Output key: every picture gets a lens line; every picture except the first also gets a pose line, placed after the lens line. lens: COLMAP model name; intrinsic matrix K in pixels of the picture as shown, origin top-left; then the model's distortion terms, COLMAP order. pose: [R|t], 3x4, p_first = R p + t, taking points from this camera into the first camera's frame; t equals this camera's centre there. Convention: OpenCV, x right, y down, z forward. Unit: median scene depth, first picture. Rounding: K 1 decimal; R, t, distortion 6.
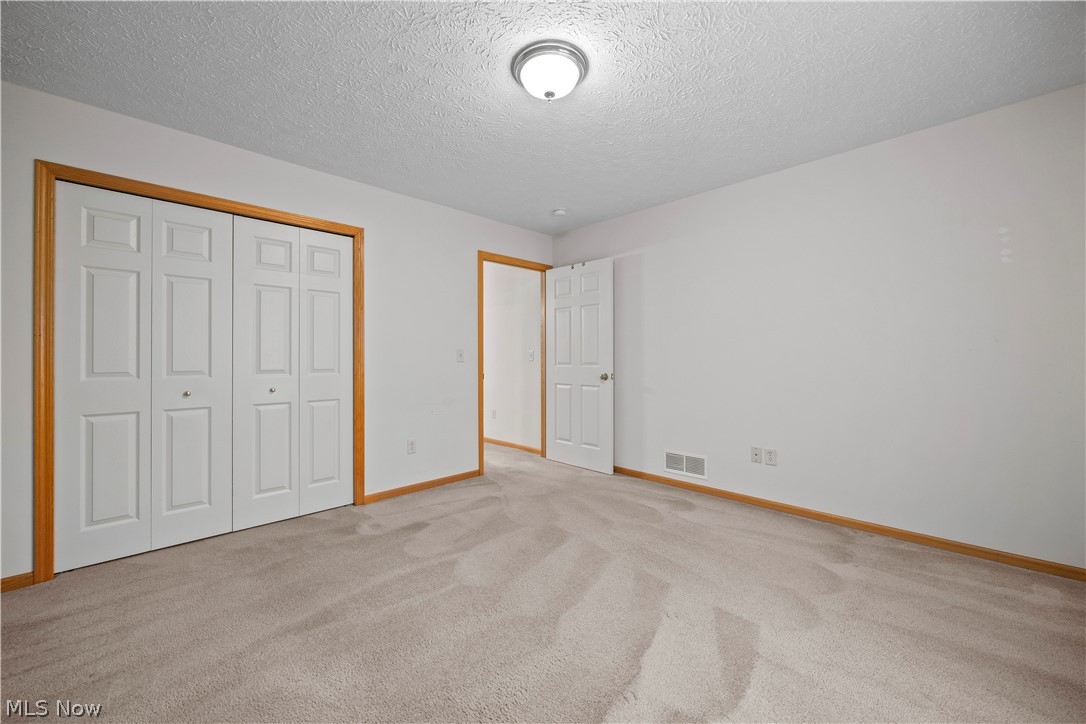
lens RADIAL K [[435.5, 0, 543.0], [0, 435.5, 362.0], [0, 0, 1]] dist [0.000848, 0.000124]
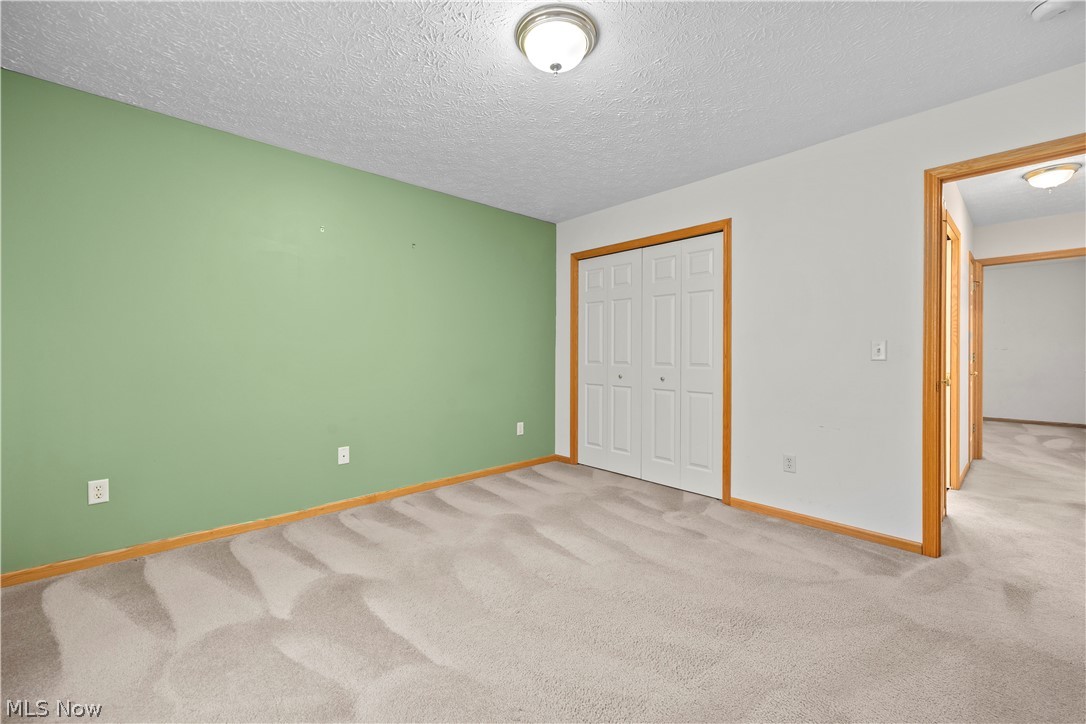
lens RADIAL K [[441.5, 0, 542.0], [0, 441.5, 354.4], [0, 0, 1]] dist [0.001471, 0.000149]
pose [[-0.046188, -0.001688, -0.998931, 0.588853], [-0.022396, 0.999749, -0.000654, 0.005128], [0.998682, 0.022342, -0.046215, 0.640366]]
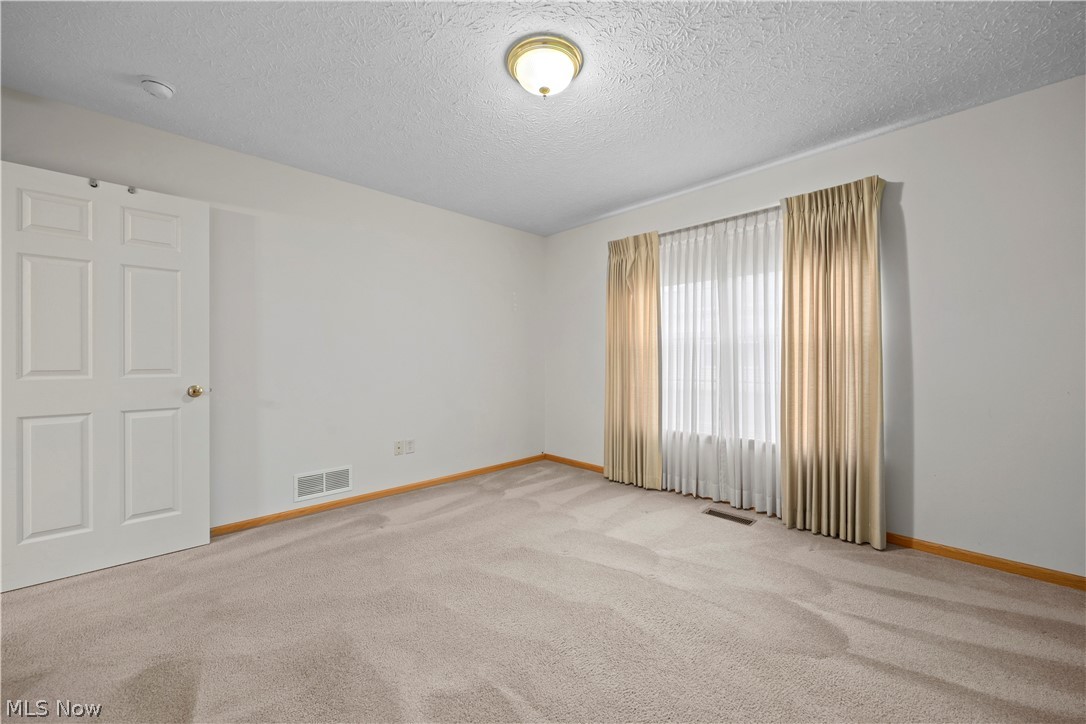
lens RADIAL K [[435.5, 0, 543.0], [0, 435.5, 362.0], [0, 0, 1]] dist [0.000848, 0.000124]
pose [[-0.027758, -0.003633, 0.999608, -0.604460], [0.014536, 0.999886, 0.004038, -0.003586], [-0.999509, 0.014642, -0.027702, 0.644061]]
